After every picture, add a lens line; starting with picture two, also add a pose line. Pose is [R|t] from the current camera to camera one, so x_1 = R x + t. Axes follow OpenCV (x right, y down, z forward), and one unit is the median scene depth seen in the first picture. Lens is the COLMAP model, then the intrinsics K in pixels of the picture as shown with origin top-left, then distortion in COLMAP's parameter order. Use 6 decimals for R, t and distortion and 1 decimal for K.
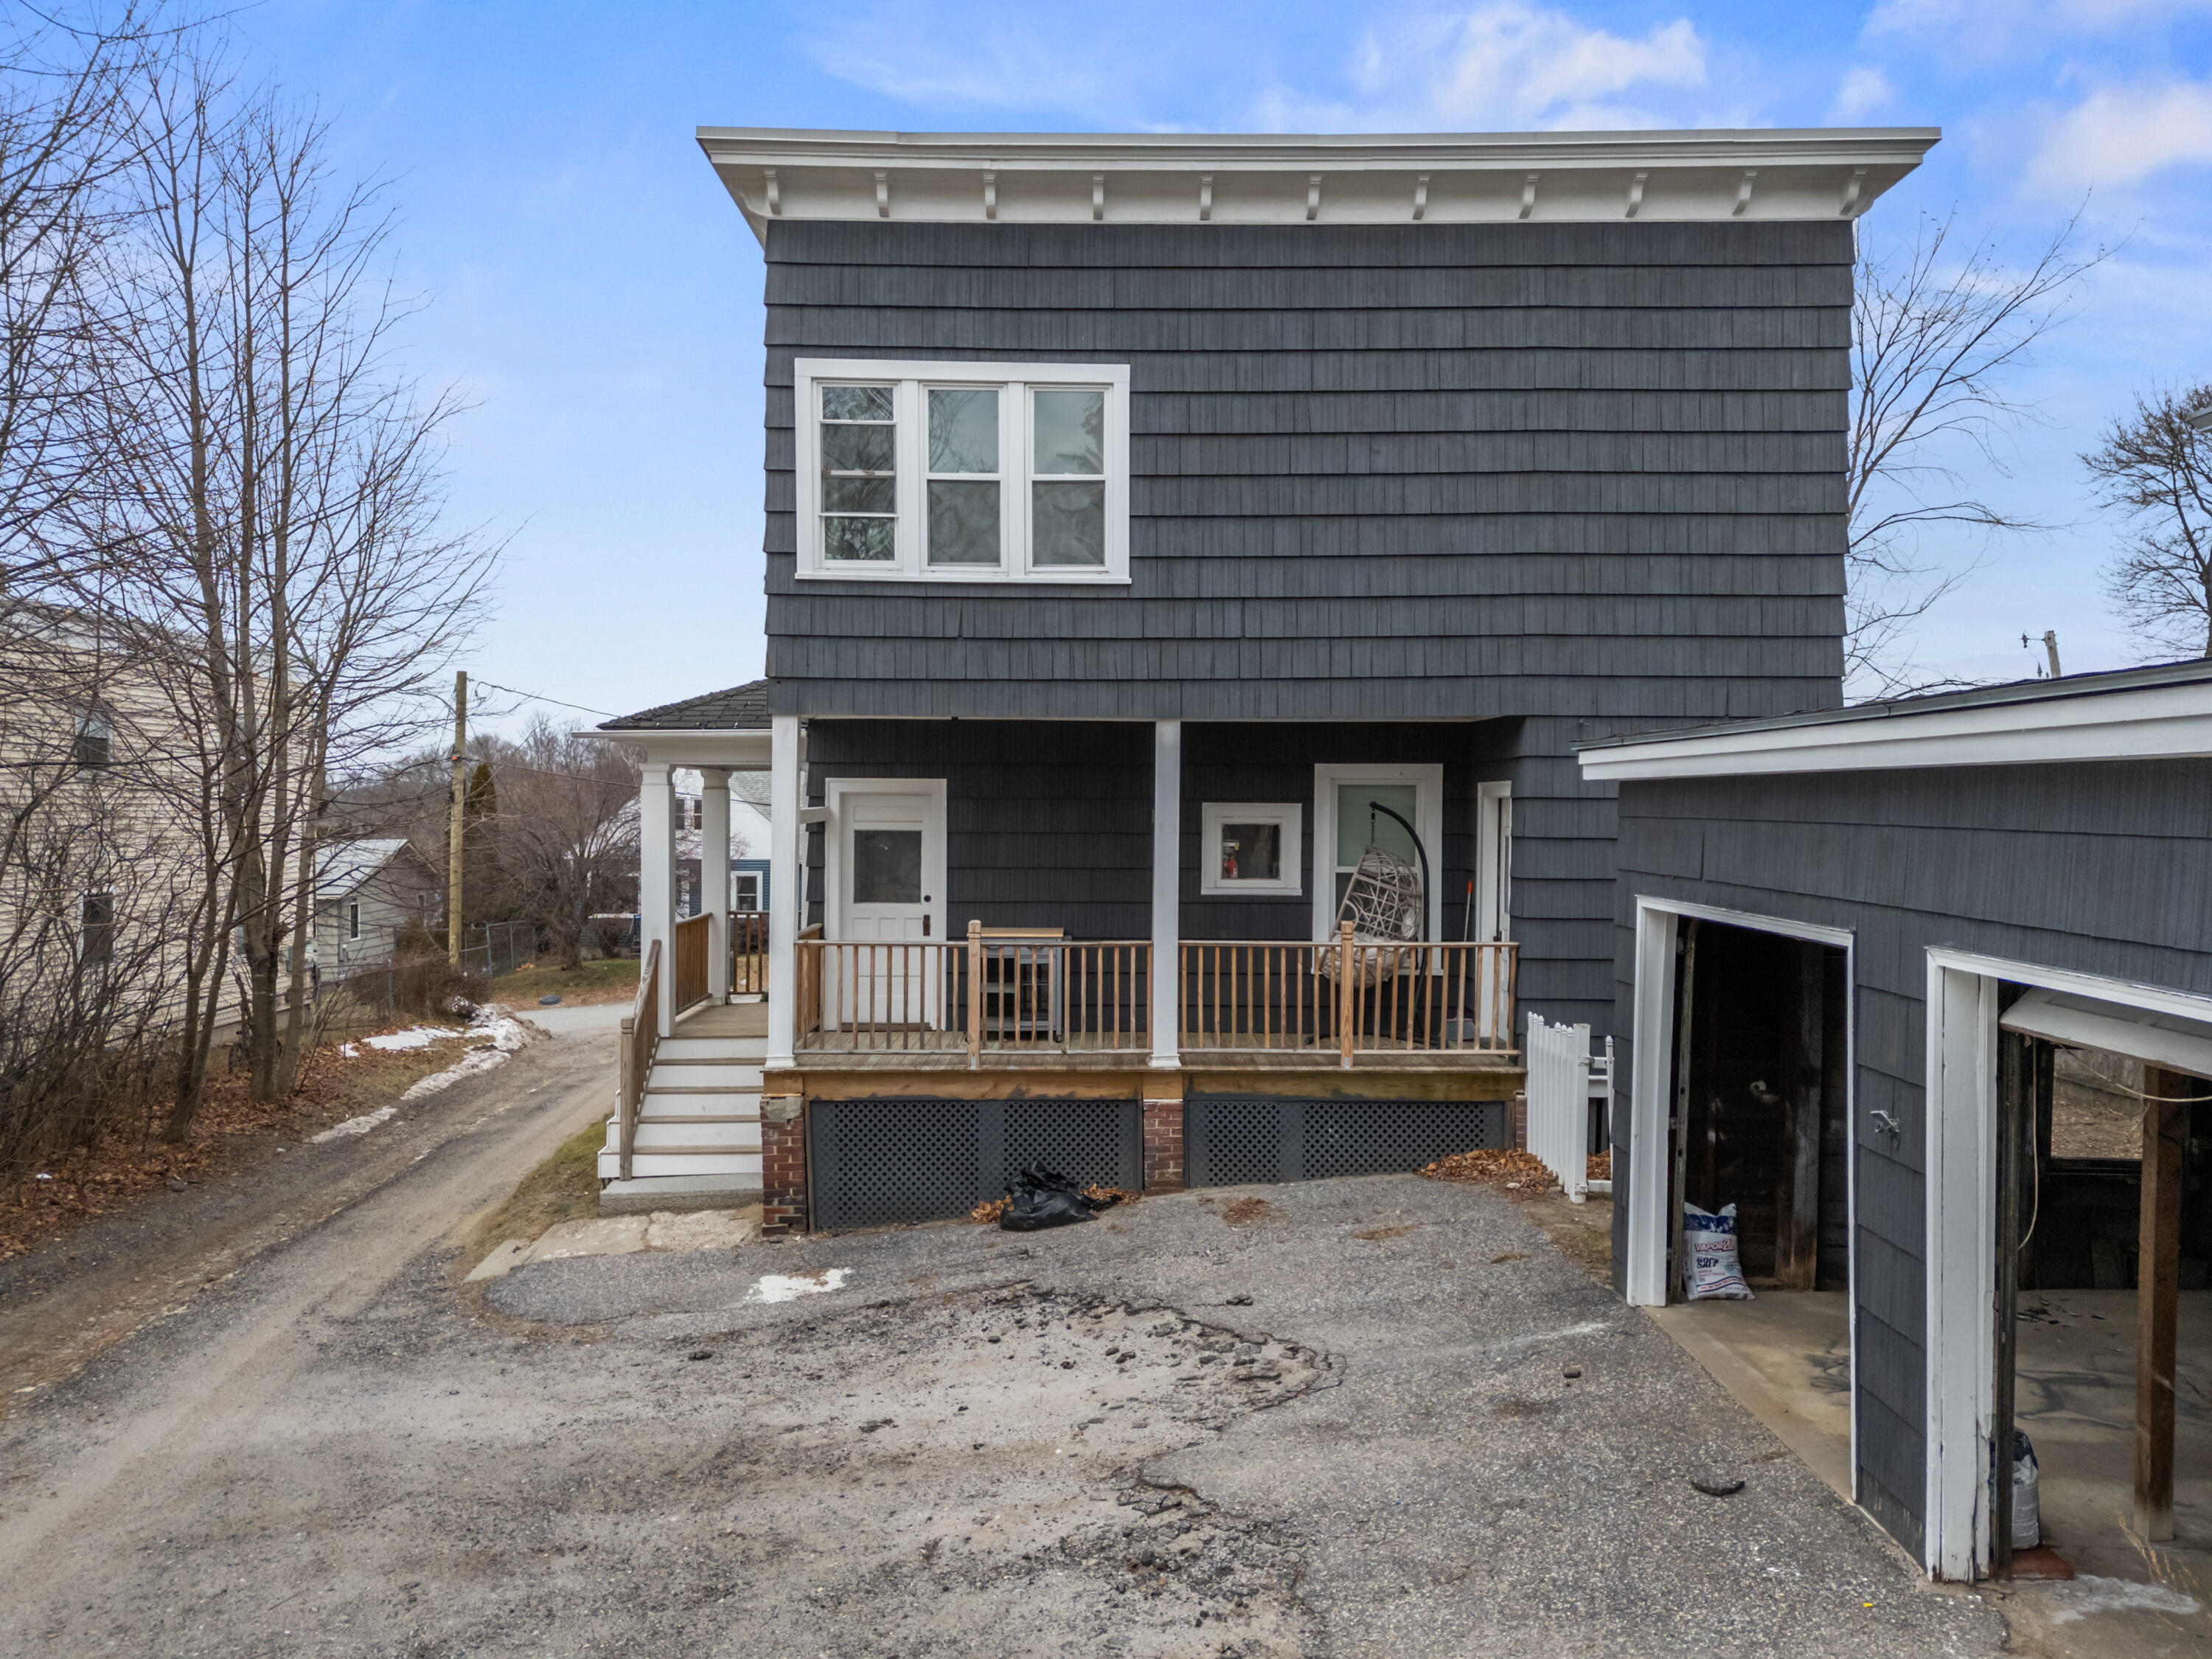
lens RADIAL K [[1627.2, 0, 1105.0], [0, 1627.2, 843.2], [0, 0, 1]] dist [0.090283, -0.091055]
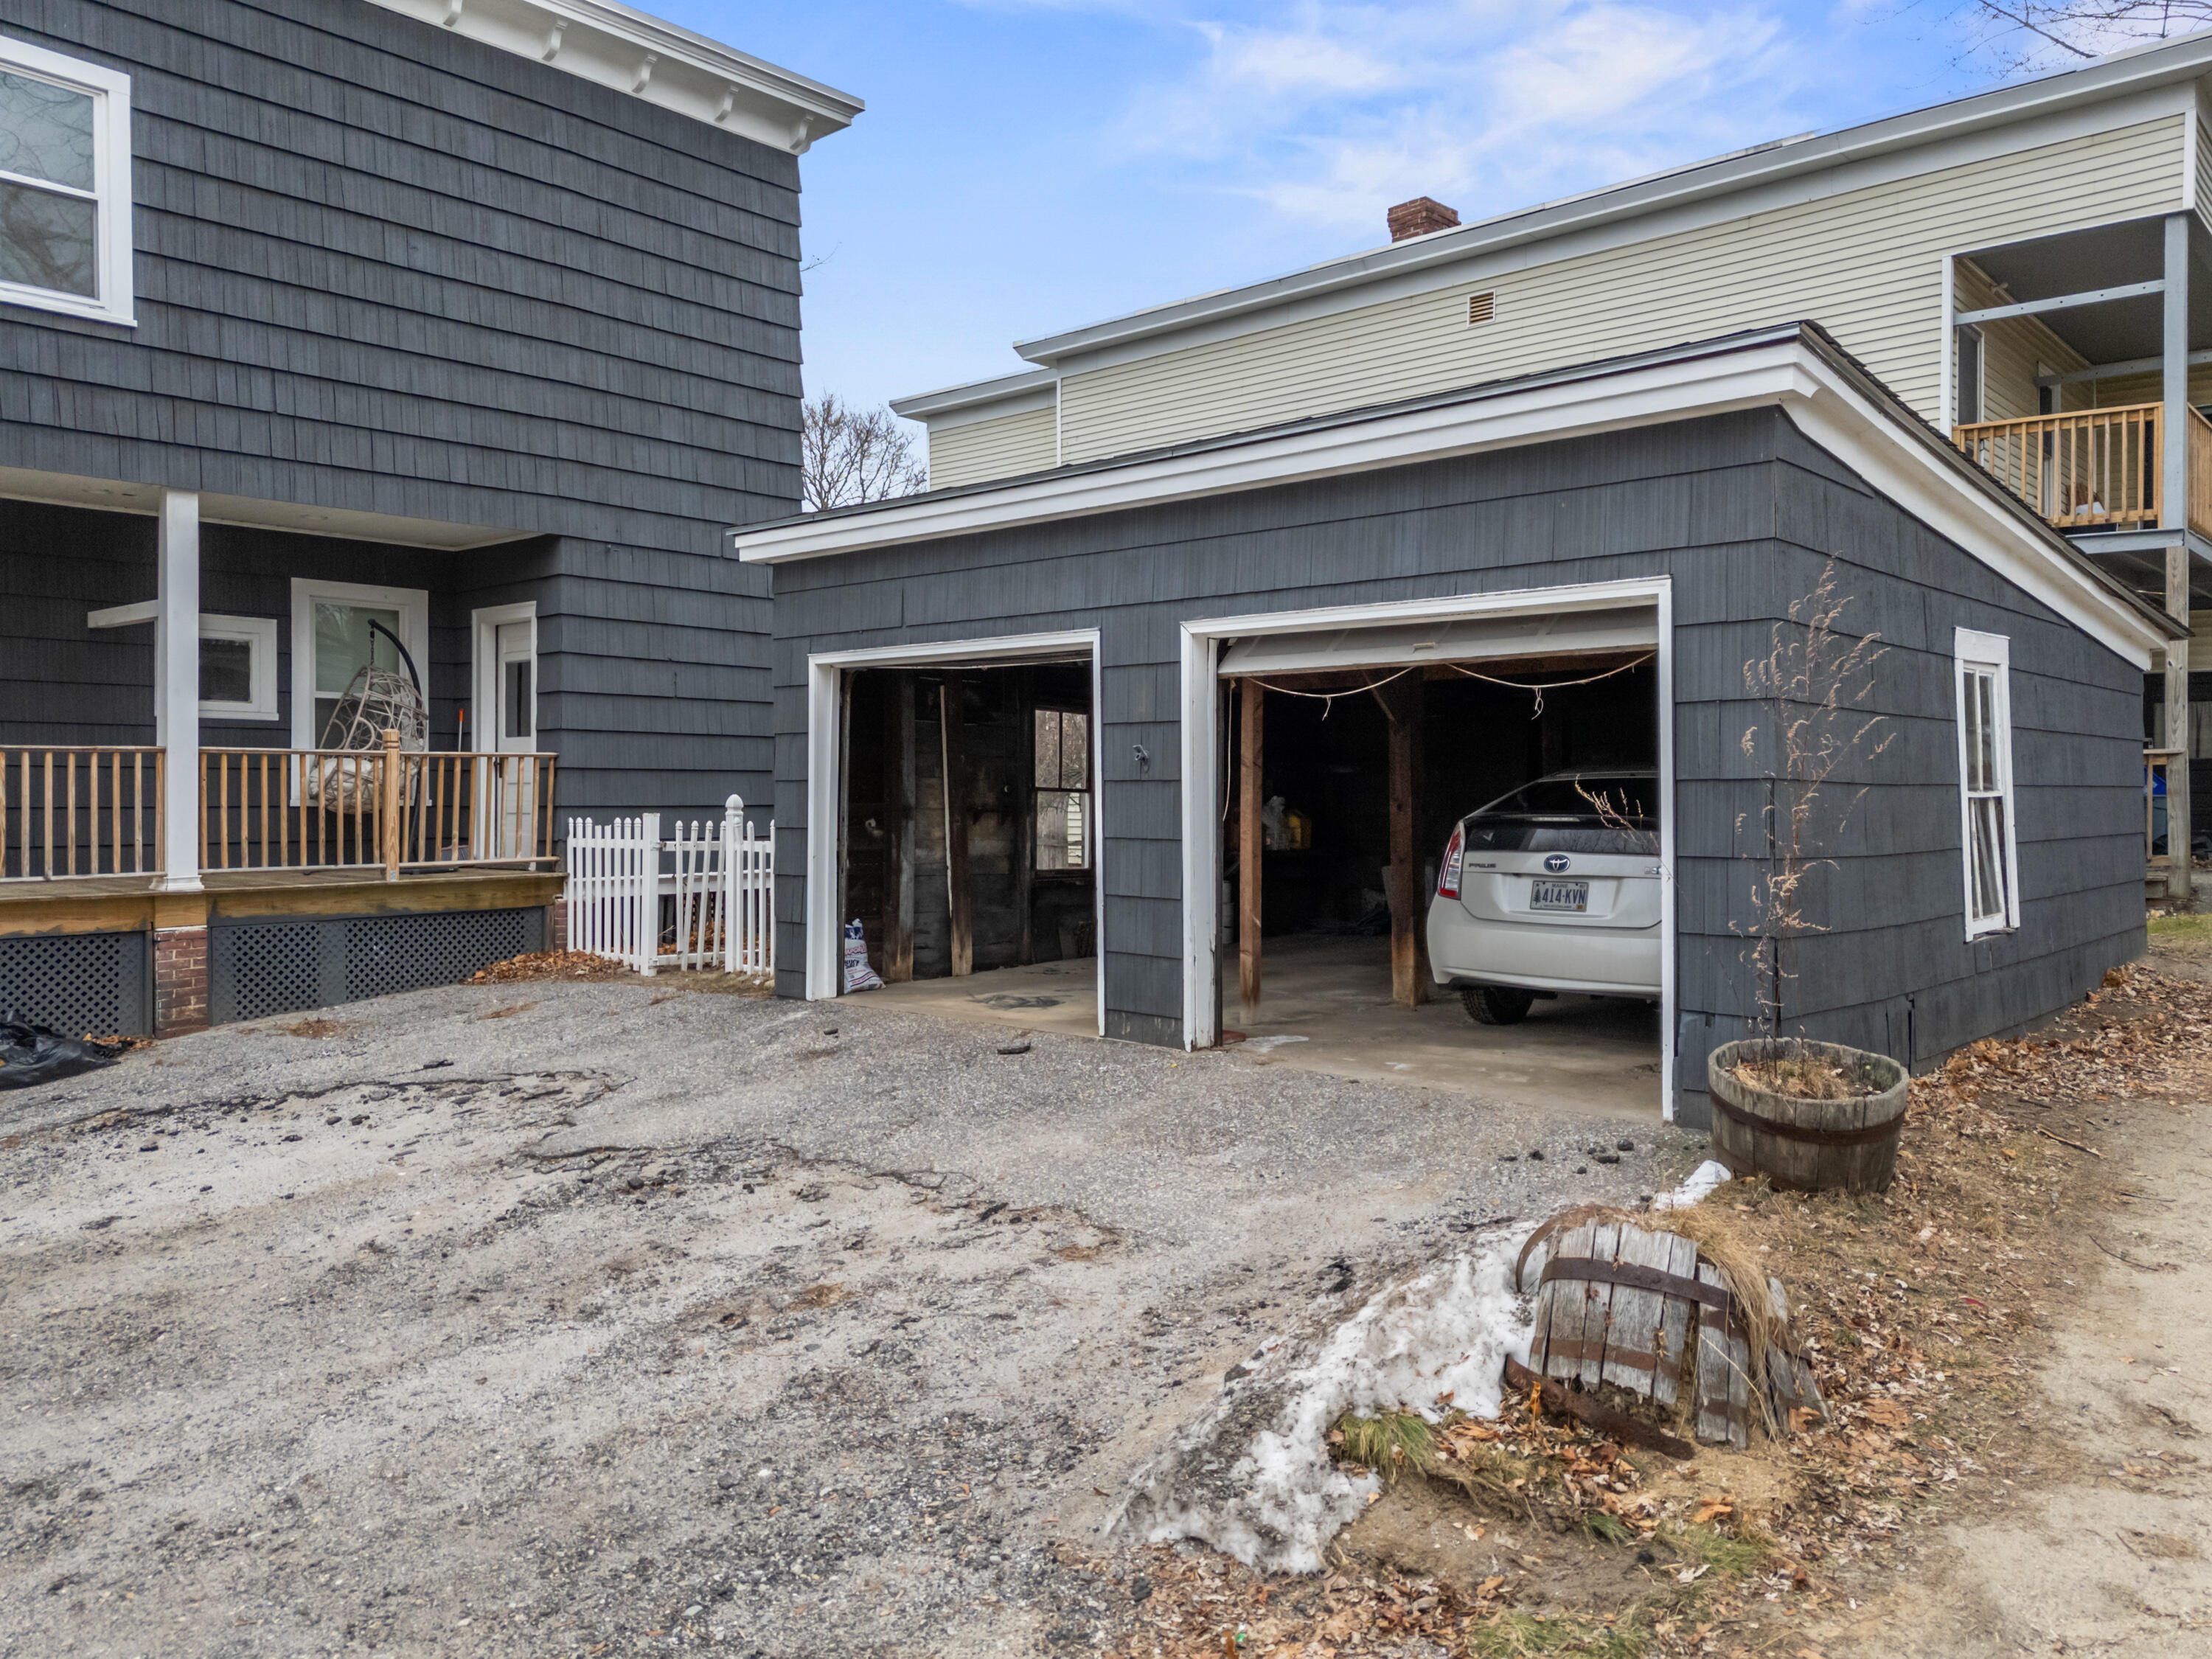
lens RADIAL K [[1632.3, 0, 1108.0], [0, 1632.3, 797.3], [0, 0, 1]] dist [0.059556, -0.037510]
pose [[0.677163, -0.006560, 0.735804, -0.281319], [0.018929, 0.999785, -0.008507, 0.104928], [-0.735590, 0.019689, 0.677141, 0.032711]]
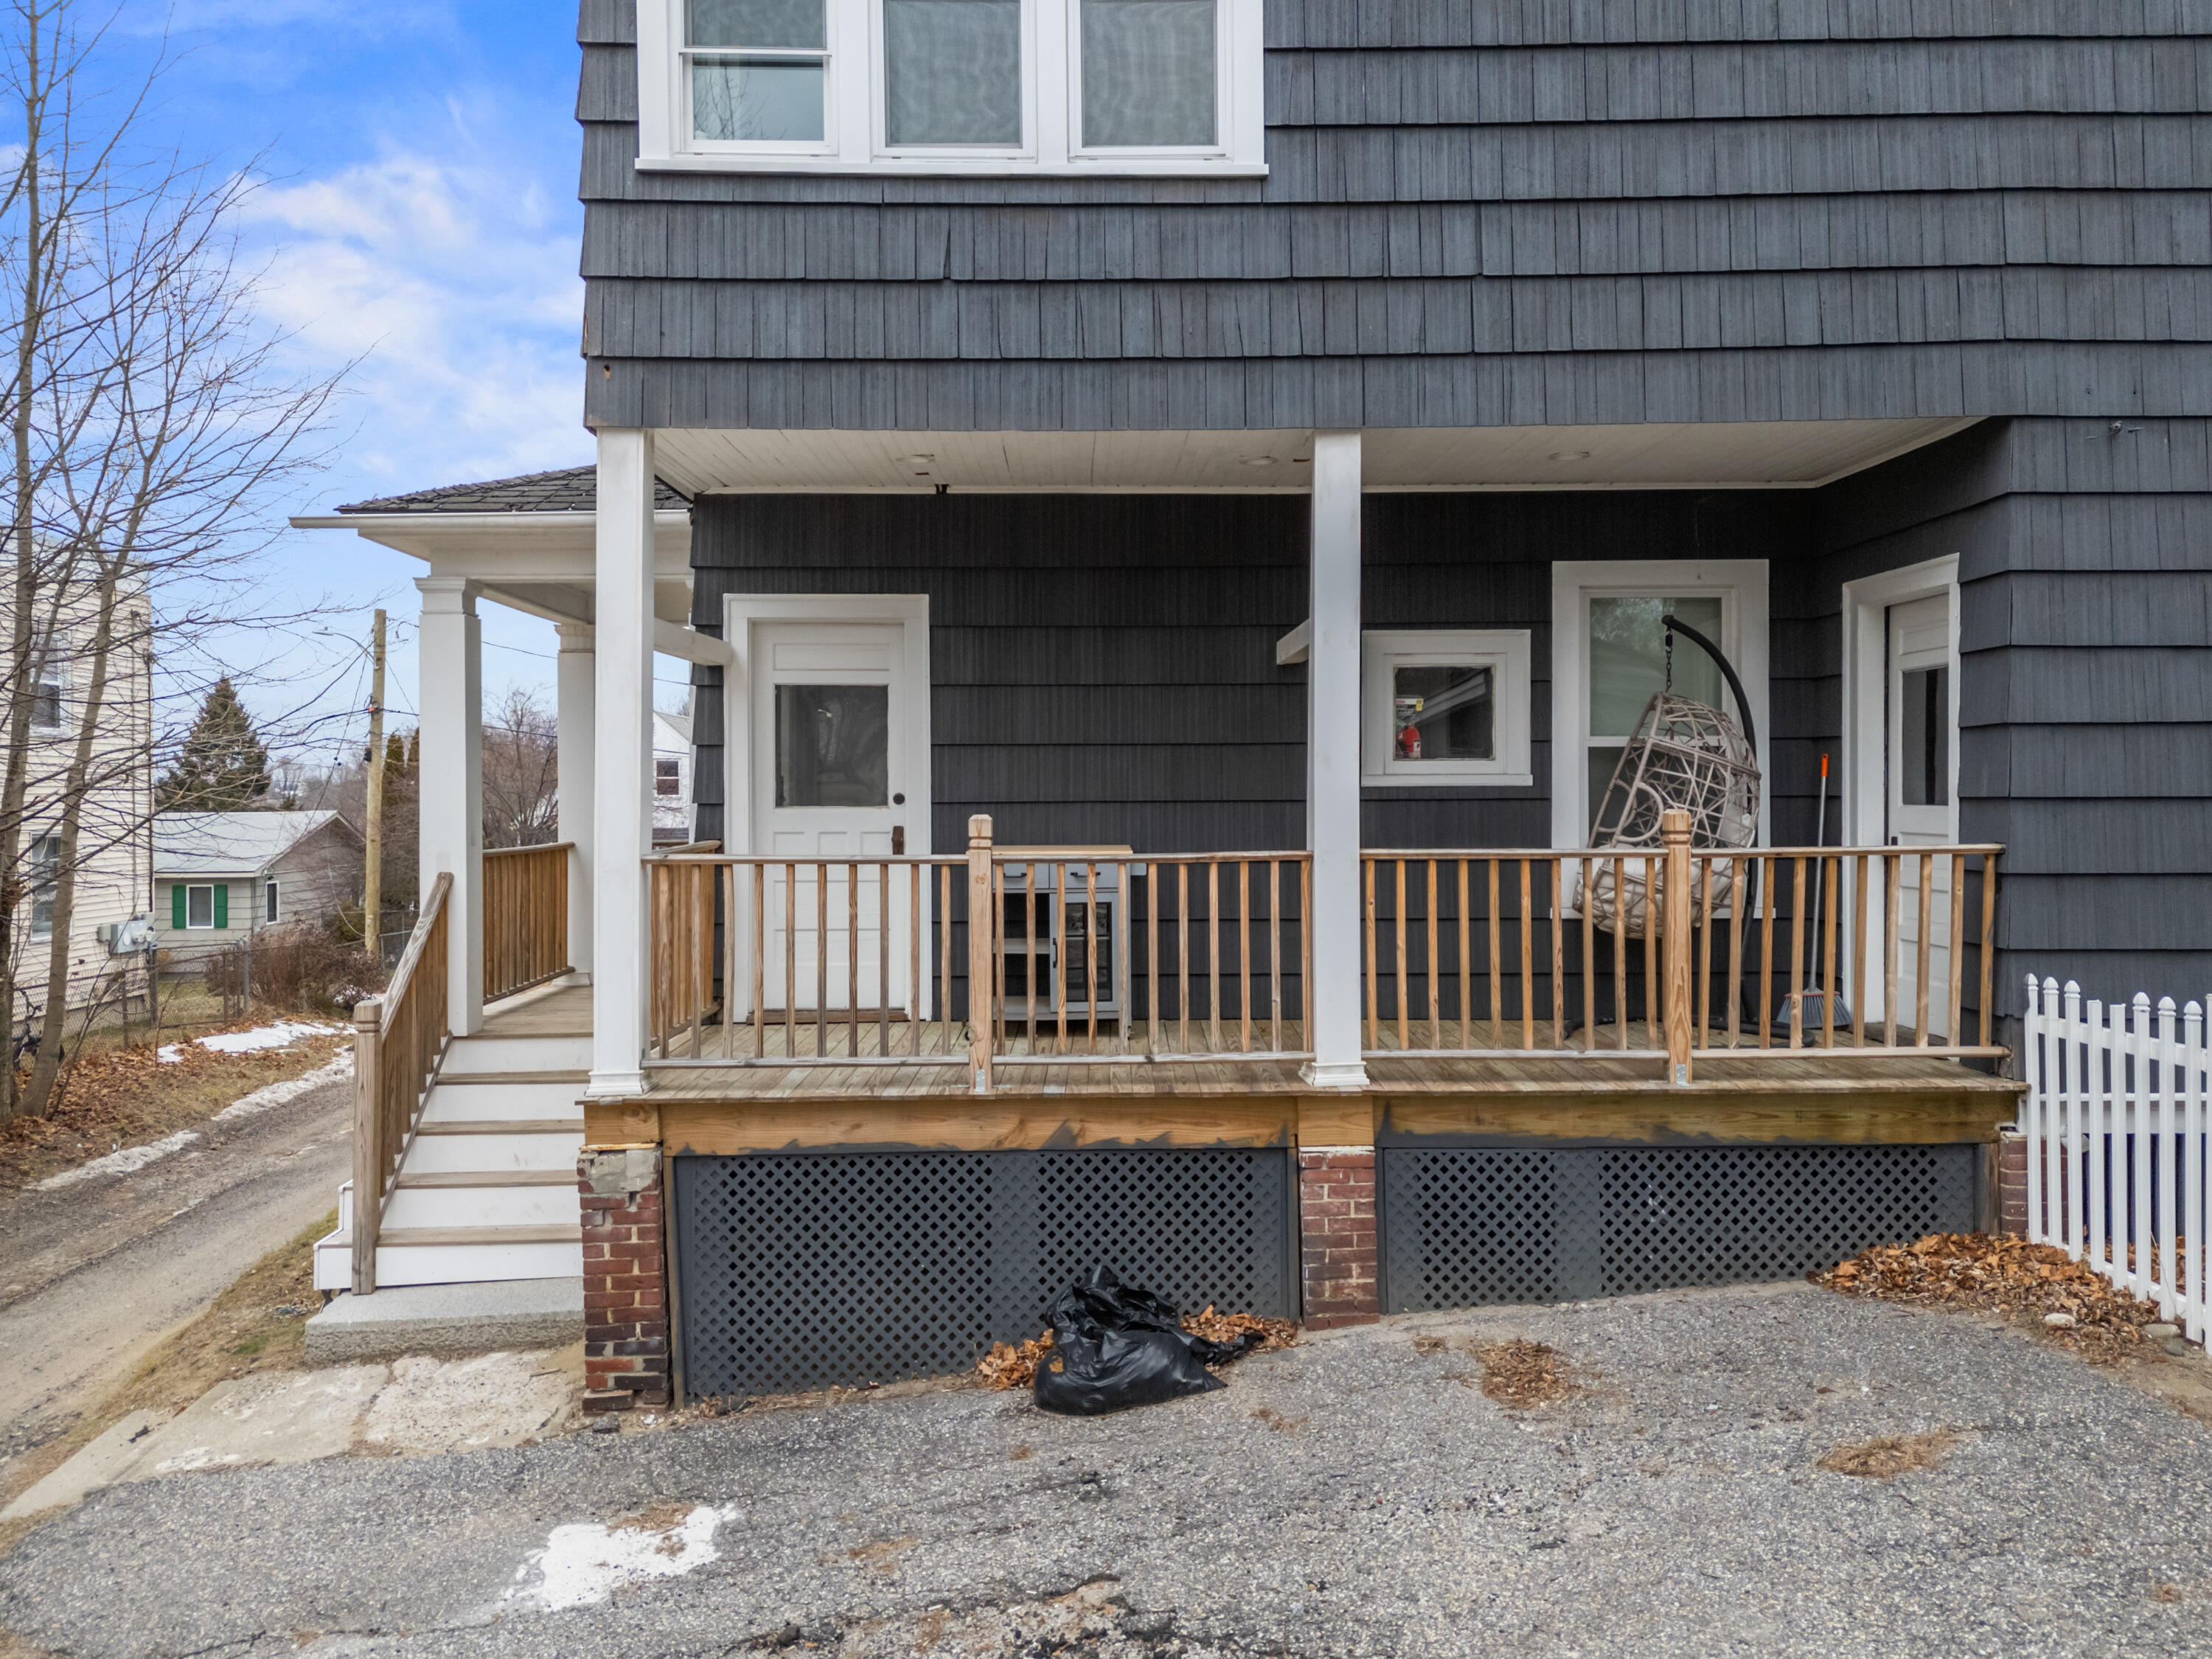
lens RADIAL K [[1632.3, 0, 1108.0], [0, 1632.3, 797.3], [0, 0, 1]] dist [0.059556, -0.037510]
pose [[0.999936, -0.010823, 0.003297, -0.039661], [0.010884, 0.999755, -0.019267, 0.052687], [-0.003088, 0.019302, 0.999809, 0.463505]]
